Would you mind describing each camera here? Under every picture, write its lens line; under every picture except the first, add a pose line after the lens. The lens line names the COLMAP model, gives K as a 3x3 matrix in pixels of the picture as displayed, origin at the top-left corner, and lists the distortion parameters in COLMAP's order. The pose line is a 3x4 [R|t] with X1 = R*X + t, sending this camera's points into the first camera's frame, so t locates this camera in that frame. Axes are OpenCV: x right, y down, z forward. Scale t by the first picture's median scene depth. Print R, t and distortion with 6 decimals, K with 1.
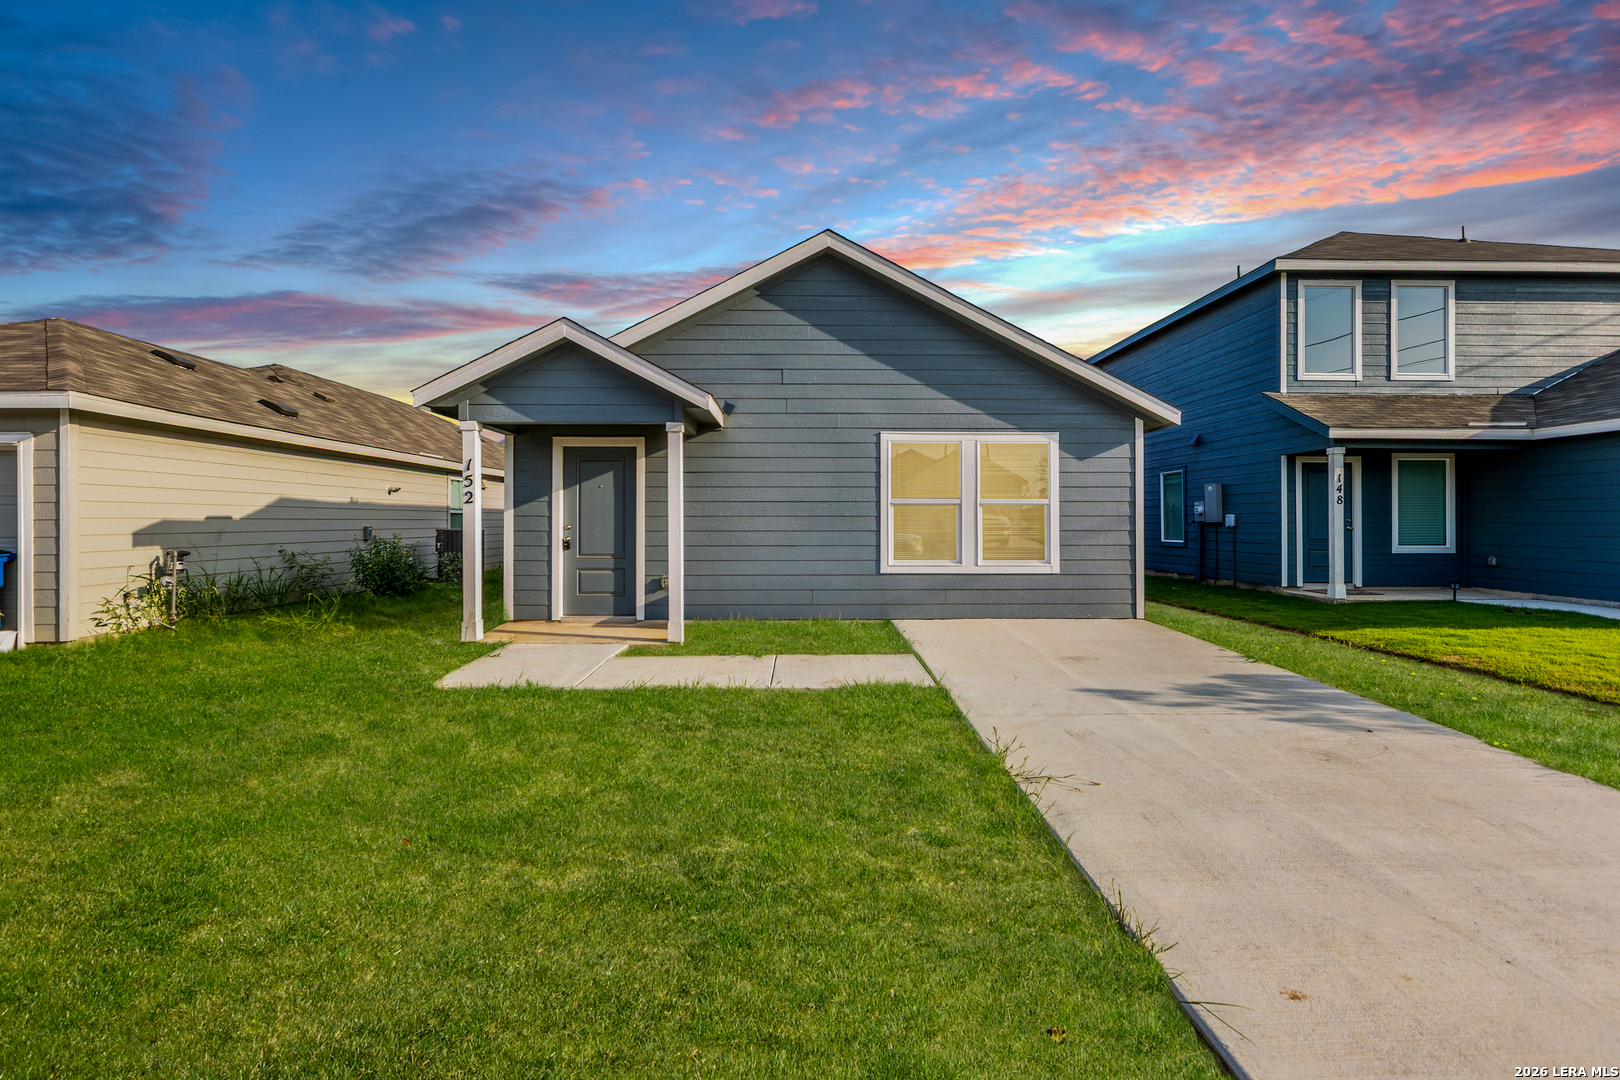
lens RADIAL K [[736.1, 0, 808.6], [0, 736.1, 518.8], [0, 0, 1]] dist [-0.000101, 0.000040]
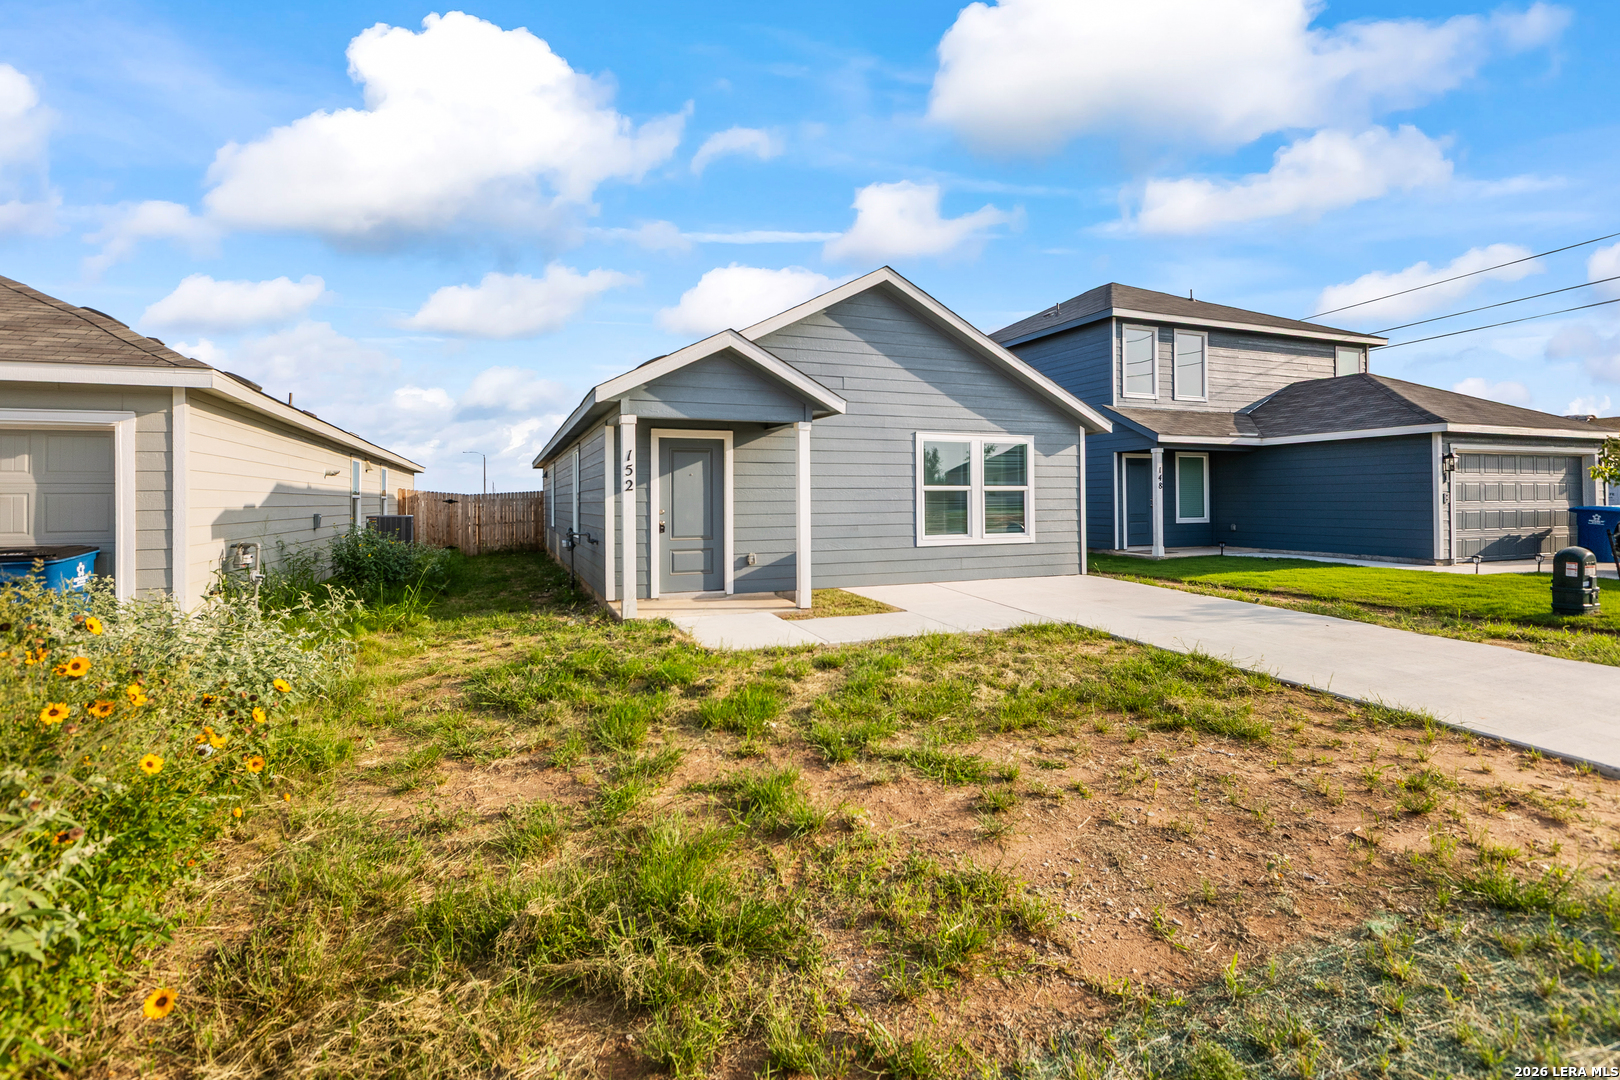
lens RADIAL K [[745.9, 0, 798.7], [0, 745.9, 493.9], [0, 0, 1]] dist [0.000421, 0.000141]
pose [[0.935479, -0.003569, 0.353365, -0.526784], [0.006077, 0.999964, -0.005989, -0.007446], [-0.353331, 0.007750, 0.935466, -0.101037]]
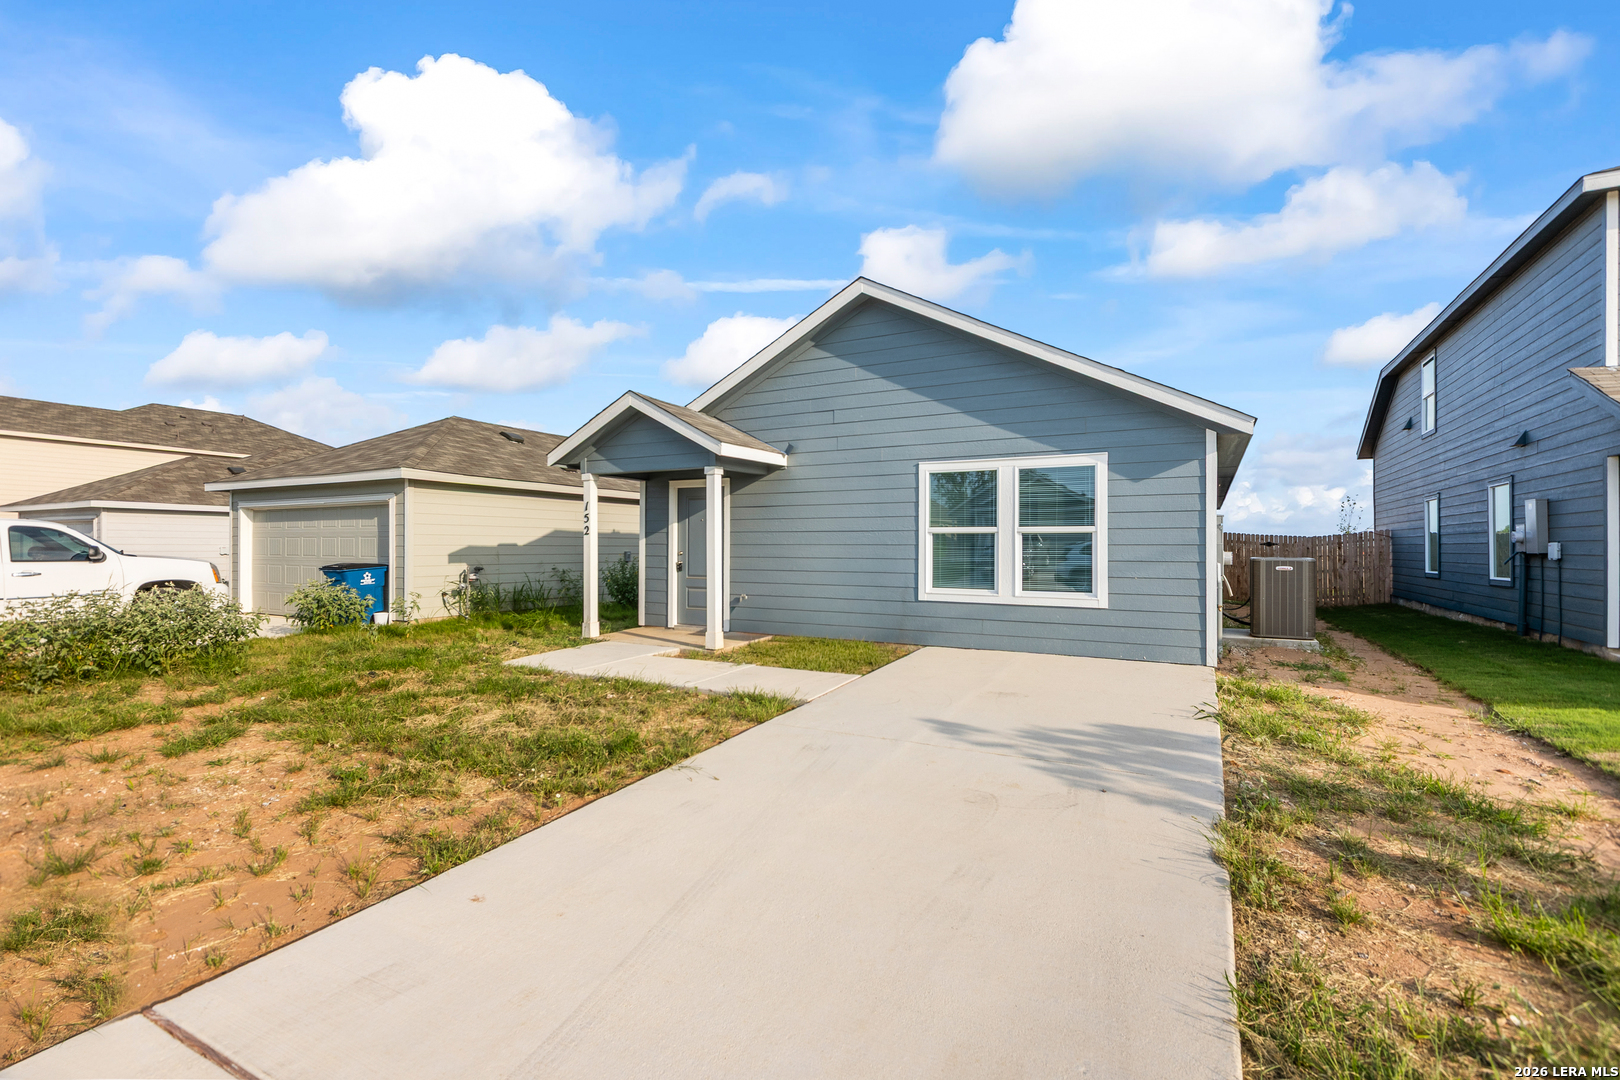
lens RADIAL K [[733.3, 0, 795.5], [0, 733.3, 542.9], [0, 0, 1]] dist [0.002671, 0.000670]
pose [[0.863227, 0.000749, -0.504816, 0.463702], [-0.002549, 0.999993, -0.002874, -0.002579], [0.504810, 0.003768, 0.863222, 0.030016]]
